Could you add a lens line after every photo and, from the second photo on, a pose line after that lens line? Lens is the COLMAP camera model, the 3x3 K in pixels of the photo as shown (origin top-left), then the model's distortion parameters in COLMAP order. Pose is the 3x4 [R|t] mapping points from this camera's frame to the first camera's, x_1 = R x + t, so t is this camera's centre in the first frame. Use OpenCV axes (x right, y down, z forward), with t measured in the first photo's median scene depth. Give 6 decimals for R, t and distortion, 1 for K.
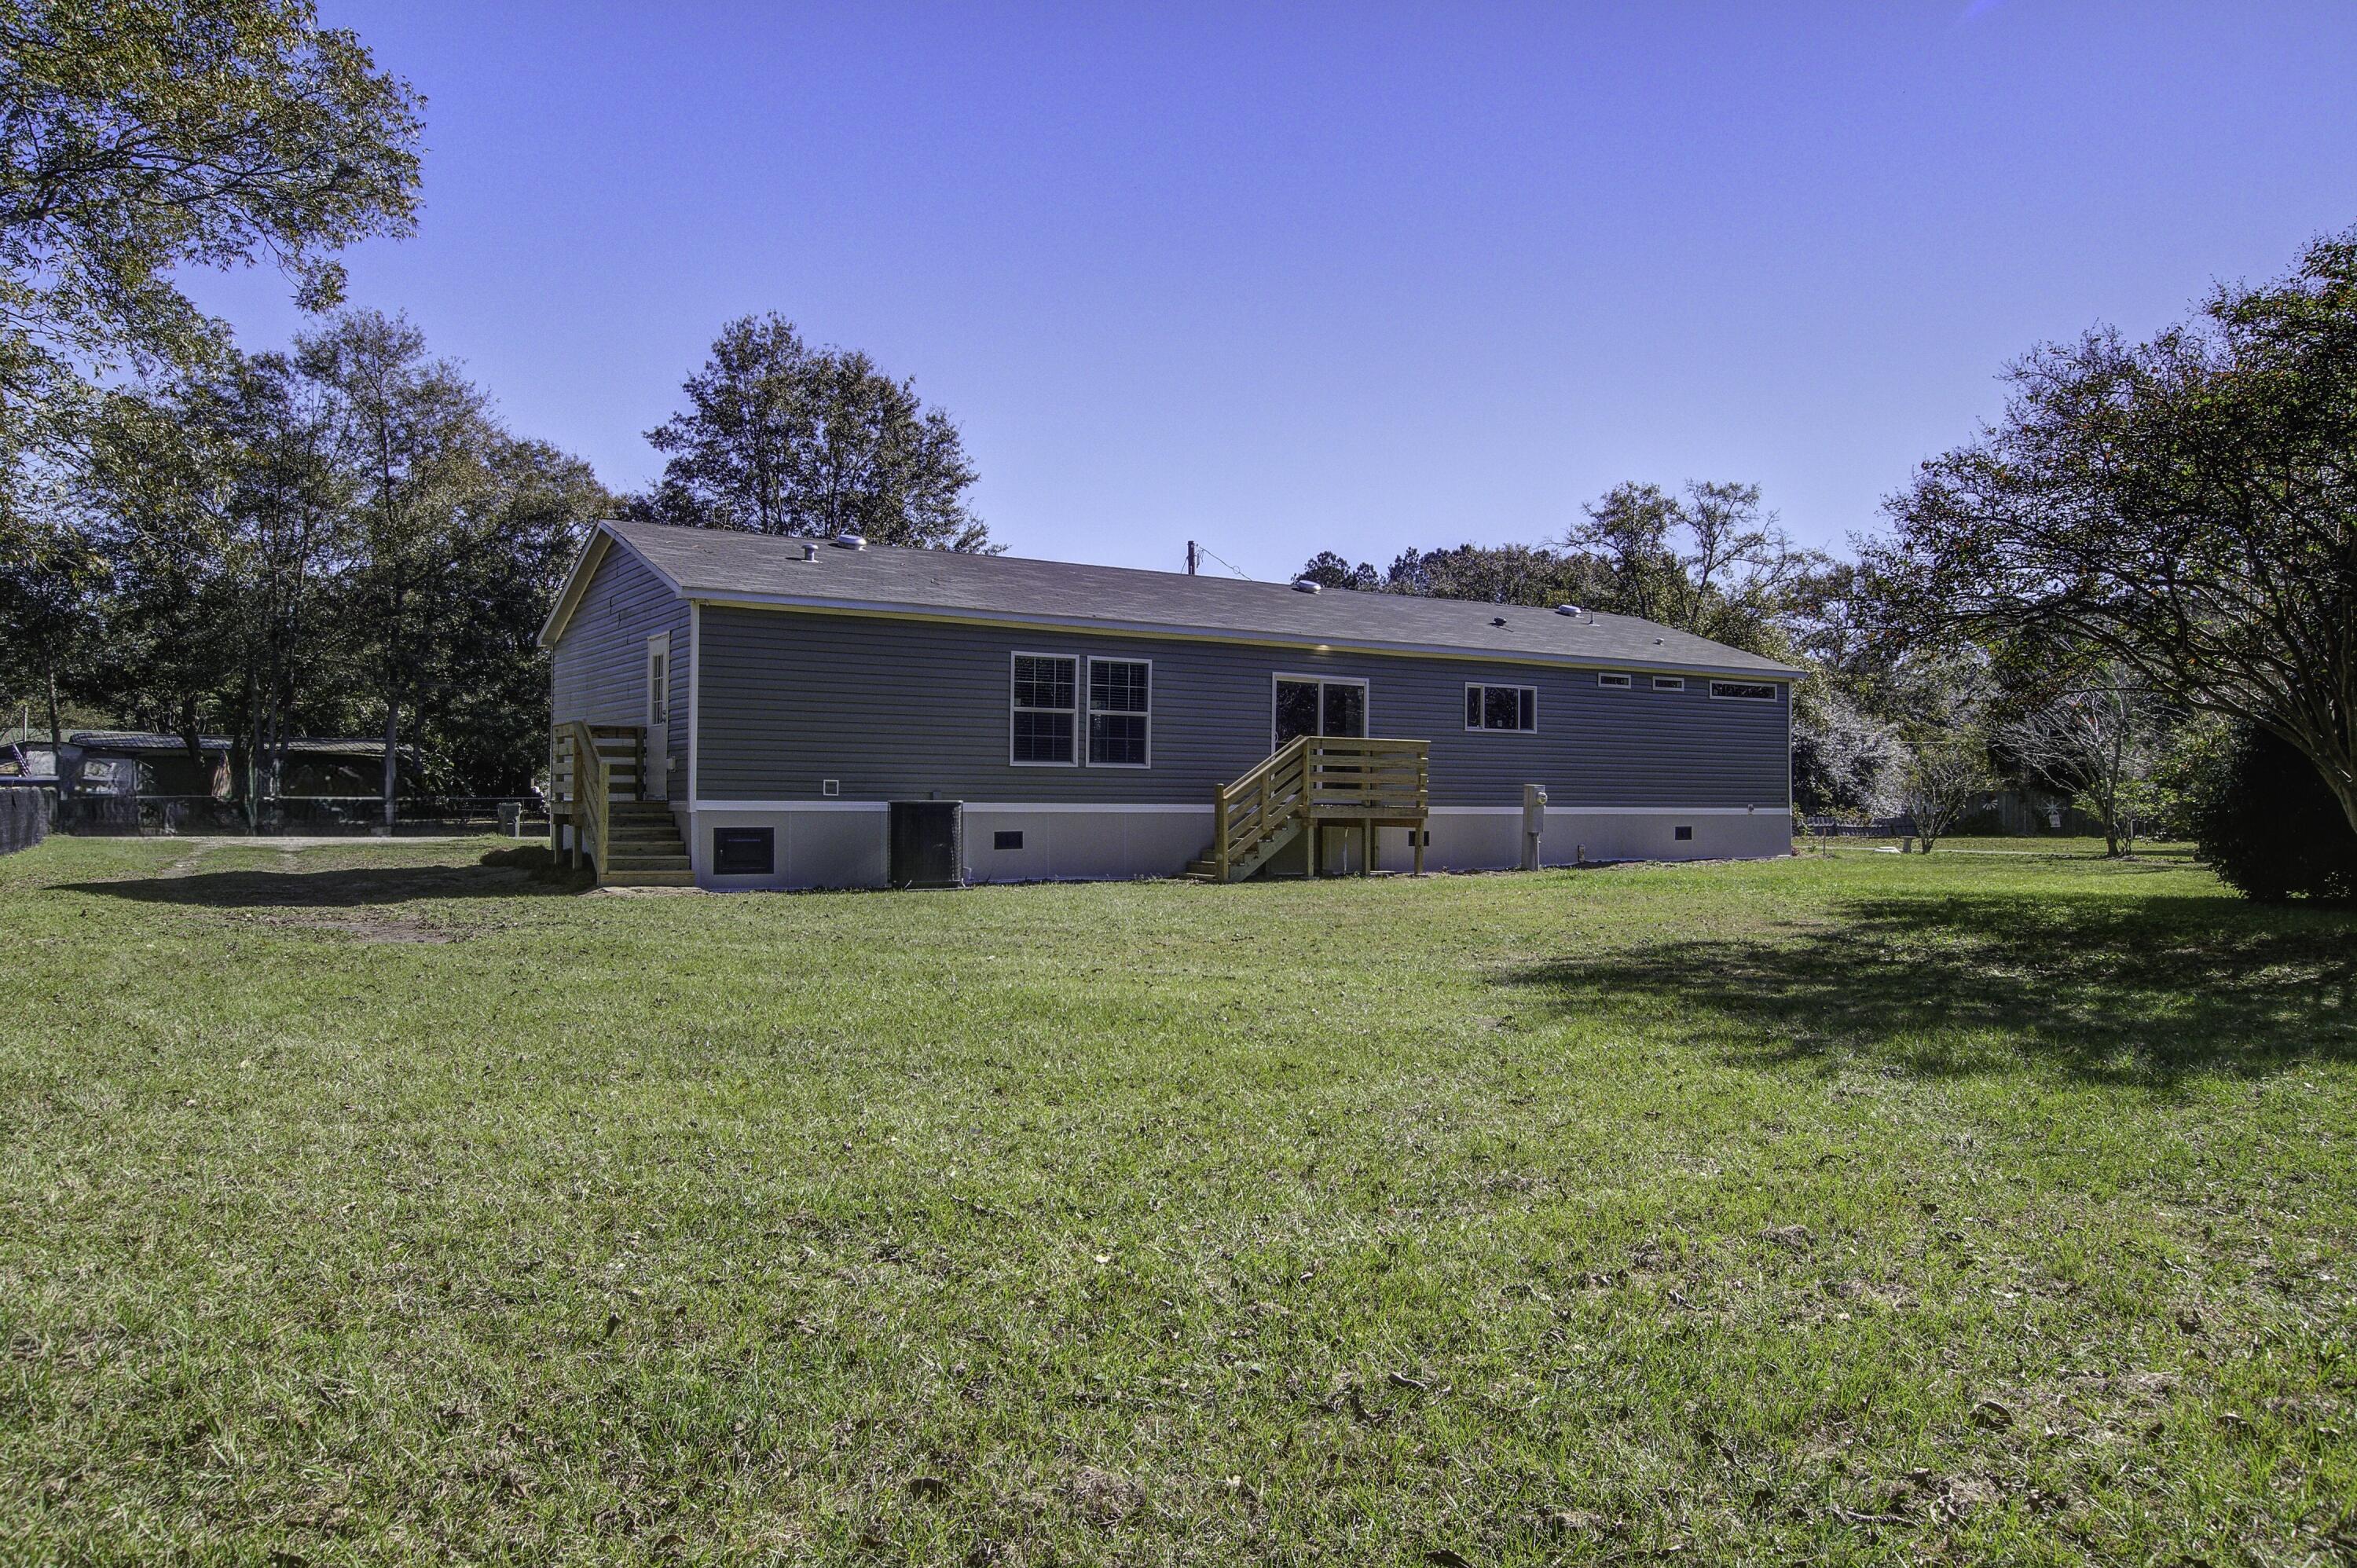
lens RADIAL K [[1582.1, 0, 1179.7], [0, 1582.1, 801.7], [0, 0, 1]] dist [-0.019143, 0.013284]
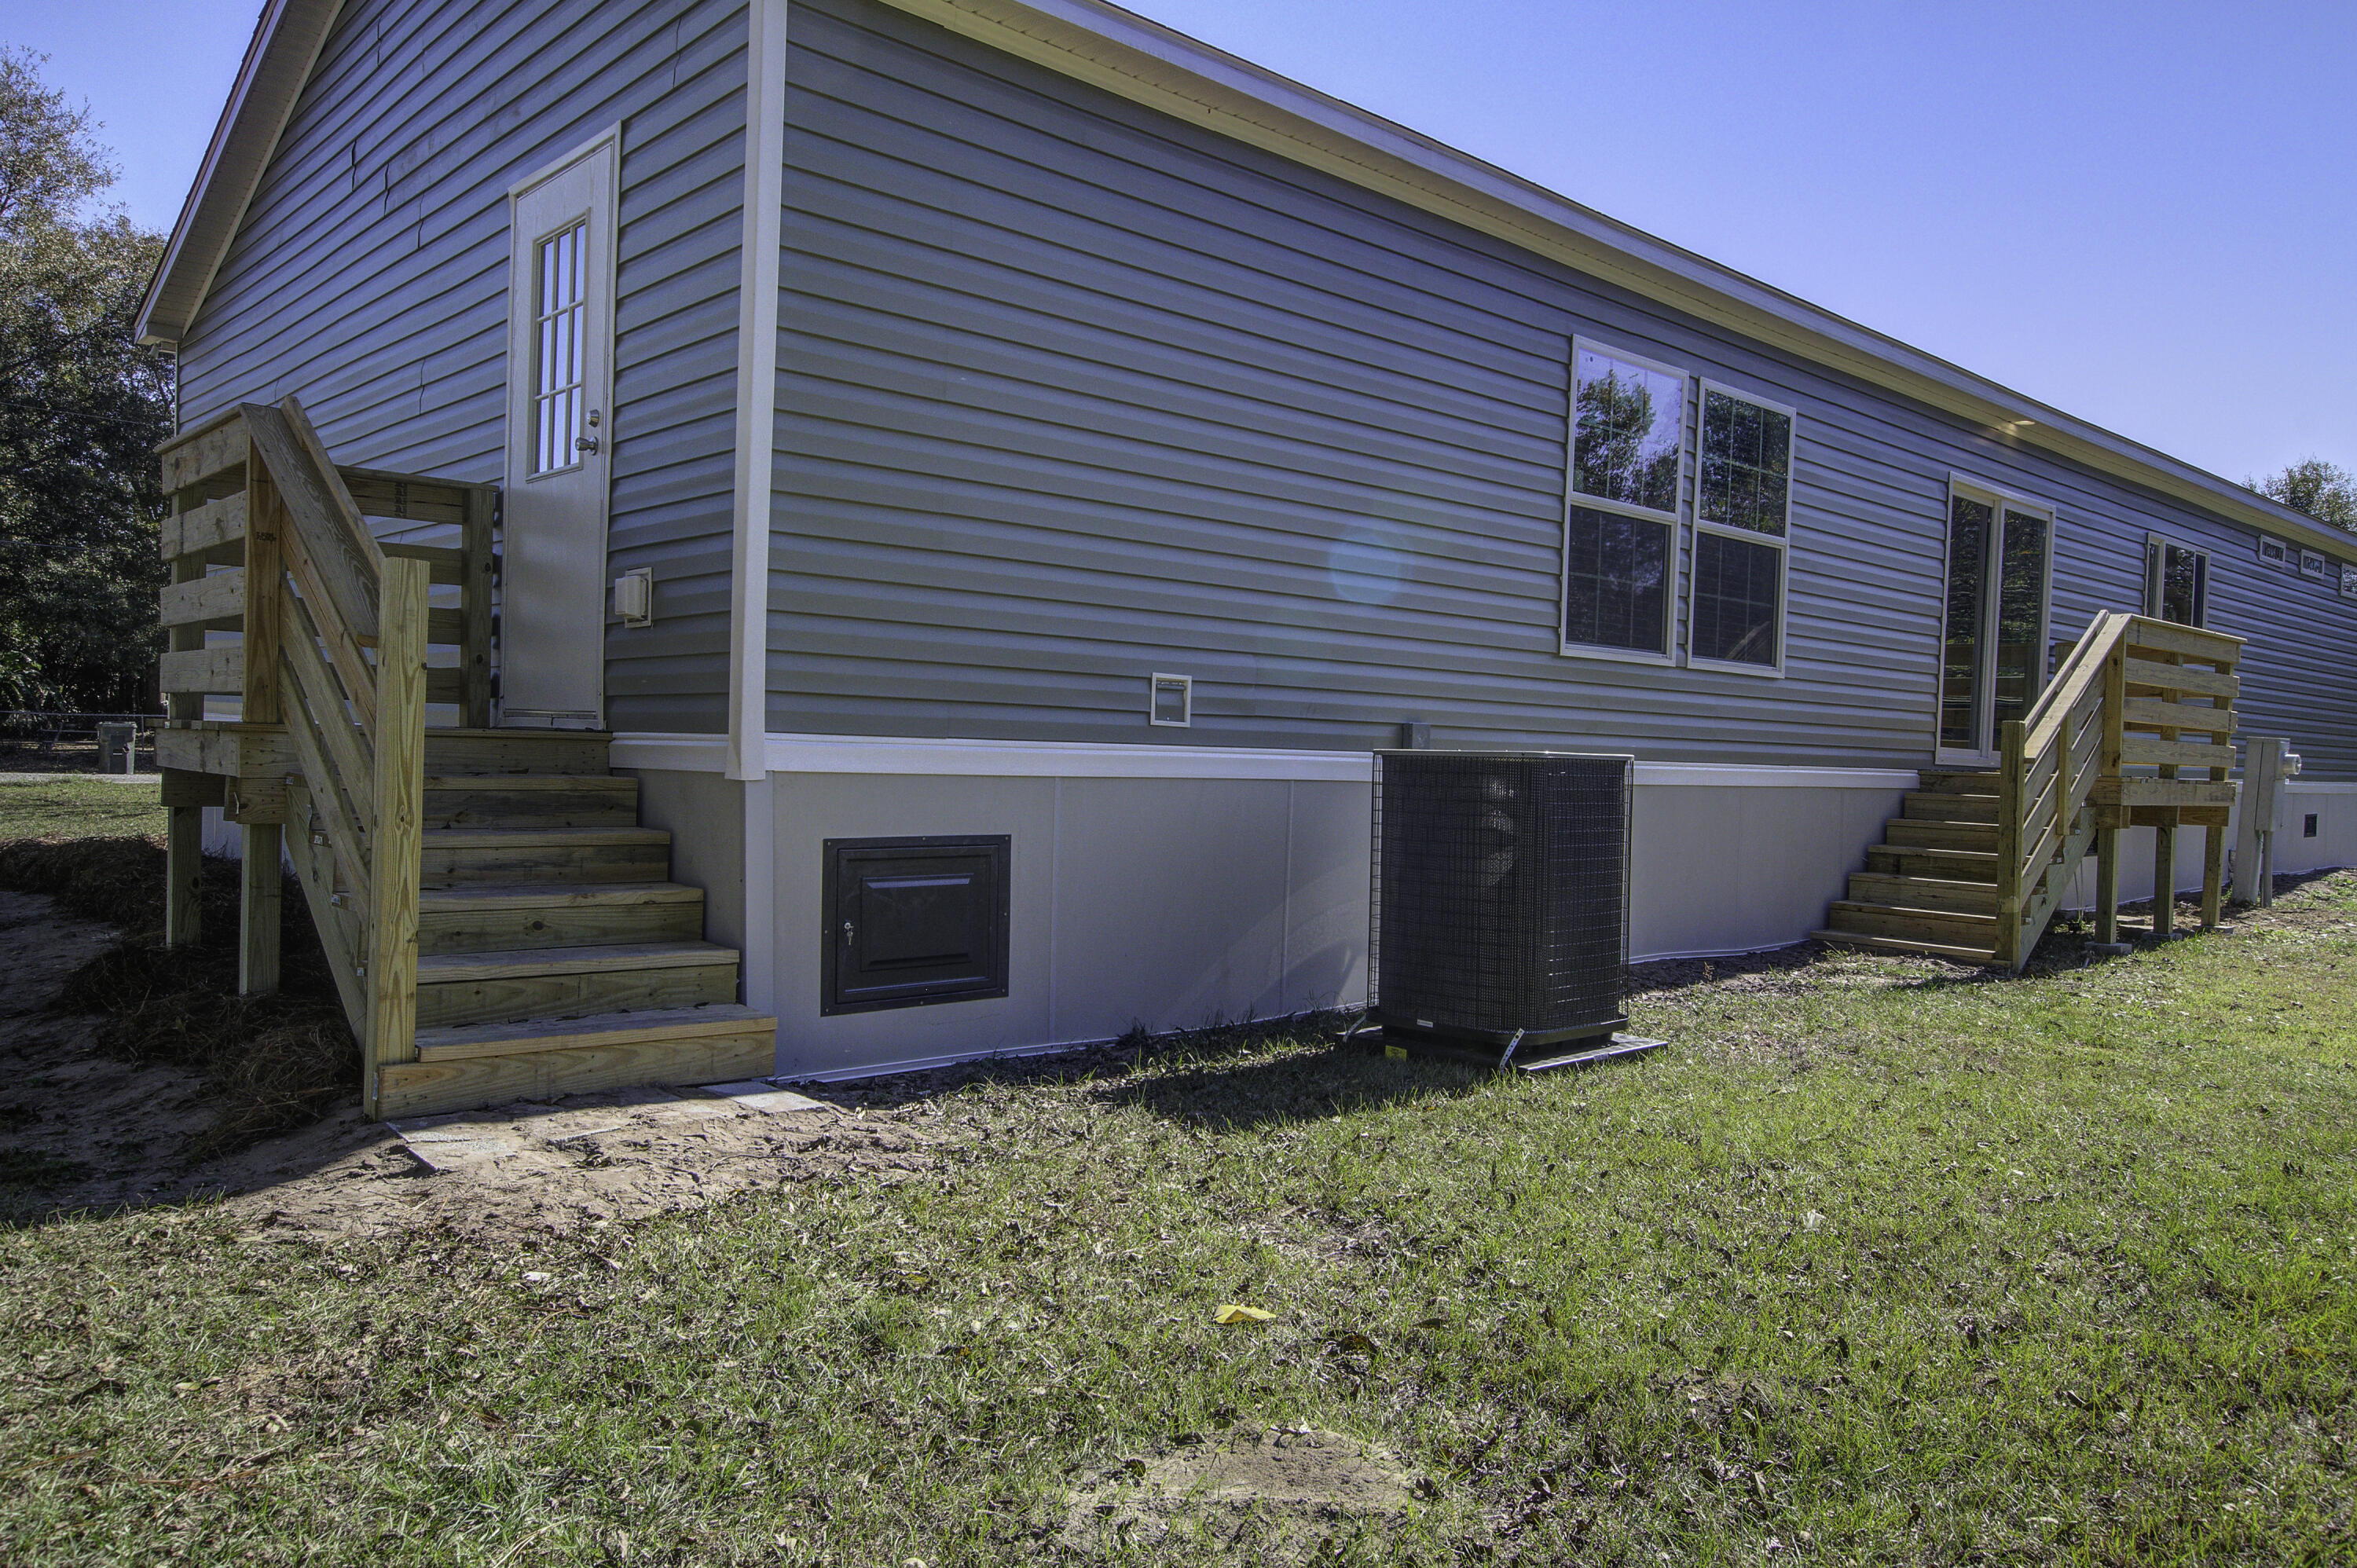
lens RADIAL K [[1582.1, 0, 1166.8], [0, 1582.1, 804.8], [0, 0, 1]] dist [-0.019143, 0.013284]
pose [[0.984650, 0.015212, 0.173876, -0.251287], [-0.022364, 0.998979, 0.039248, -0.000945], [-0.173102, -0.042534, 0.983985, 0.645276]]
